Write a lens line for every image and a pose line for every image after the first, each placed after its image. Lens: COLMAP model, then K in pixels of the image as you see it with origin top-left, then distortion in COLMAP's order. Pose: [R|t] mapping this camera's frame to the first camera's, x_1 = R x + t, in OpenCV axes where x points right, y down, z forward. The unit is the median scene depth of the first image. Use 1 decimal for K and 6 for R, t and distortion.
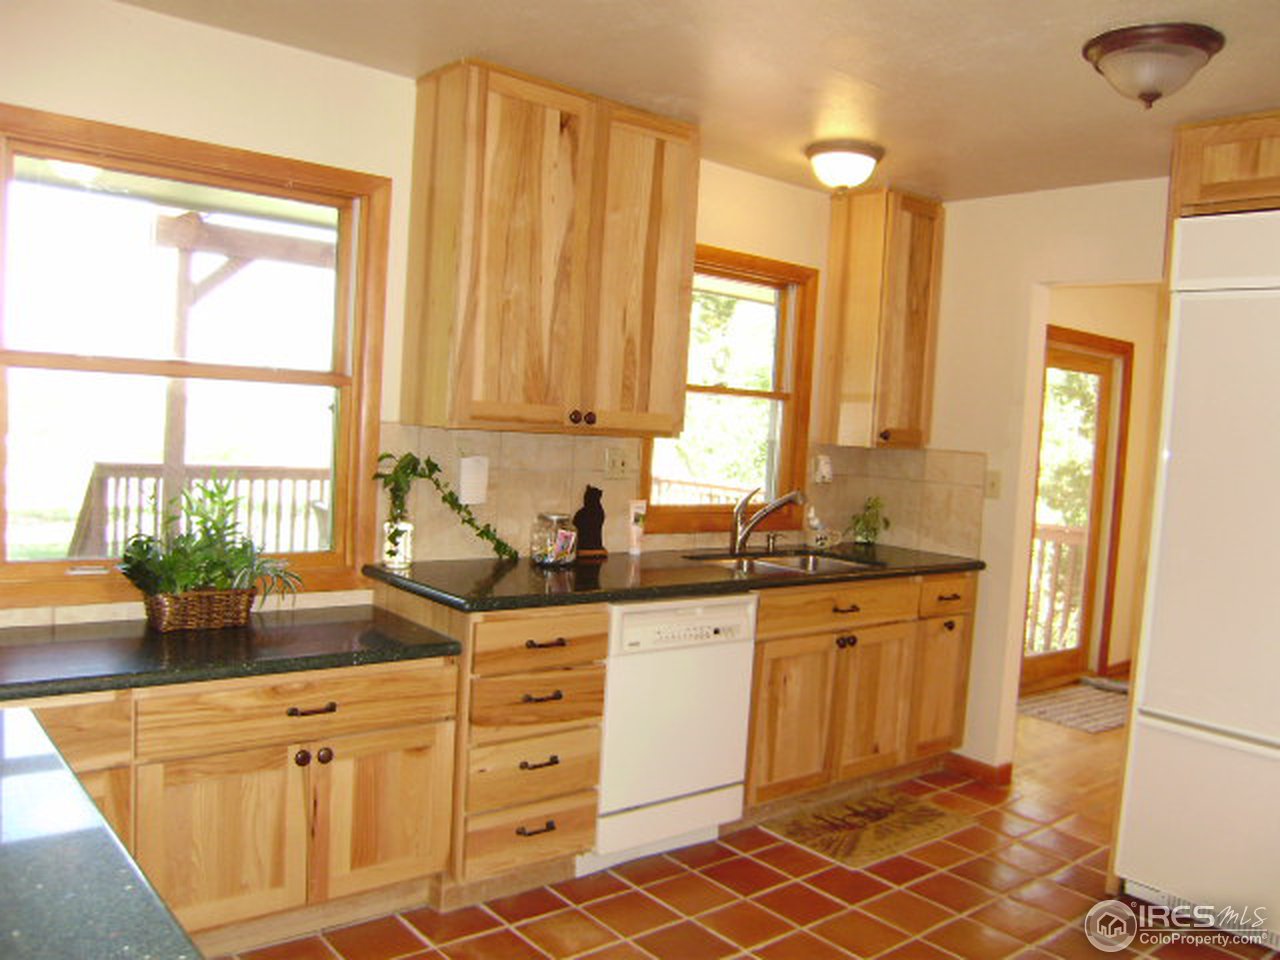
lens RADIAL K [[1055.6, 0, 656.6], [0, 1055.6, 483.2], [0, 0, 1]] dist [-0.009491, -0.004716]
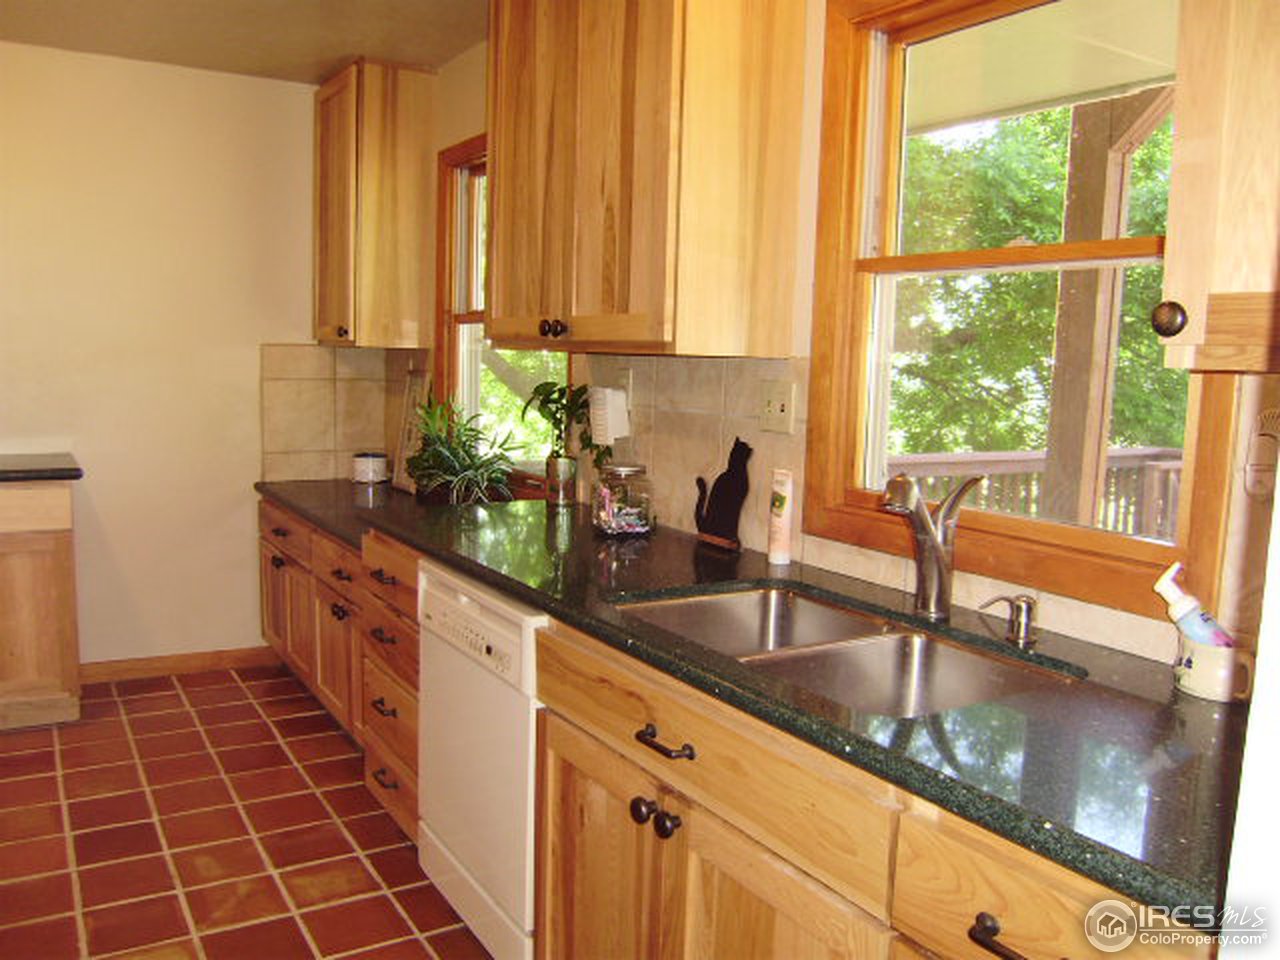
lens RADIAL K [[1055.6, 0, 656.6], [0, 1055.6, 483.2], [0, 0, 1]] dist [-0.009491, -0.004716]
pose [[-0.148717, 0.050790, -0.987575, 0.650480], [-0.095958, 0.993226, 0.065531, -0.009413], [0.984213, 0.104511, -0.142836, 1.161734]]
